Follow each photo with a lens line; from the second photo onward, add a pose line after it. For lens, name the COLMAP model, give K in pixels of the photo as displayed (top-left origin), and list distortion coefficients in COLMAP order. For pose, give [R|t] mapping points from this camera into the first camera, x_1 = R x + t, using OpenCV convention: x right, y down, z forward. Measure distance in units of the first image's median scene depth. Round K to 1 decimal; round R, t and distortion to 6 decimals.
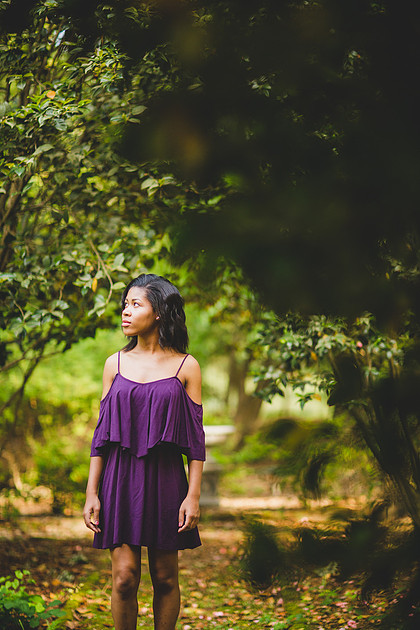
lens RADIAL K [[1523.0, 0, 210.0], [0, 1523.0, 315.0], [0, 0, 1]] dist [-0.059190, -0.893056]
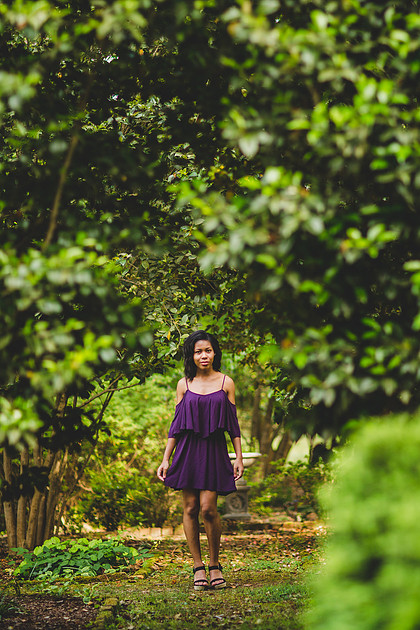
lens RADIAL K [[1523.0, 0, 210.0], [0, 1523.0, 315.0], [0, 0, 1]] dist [-0.059190, -0.893056]
pose [[0.999880, -0.004791, -0.014708, -0.011773], [0.004288, 0.999410, -0.034074, 0.012224], [0.014862, 0.034007, 0.999311, -0.522867]]
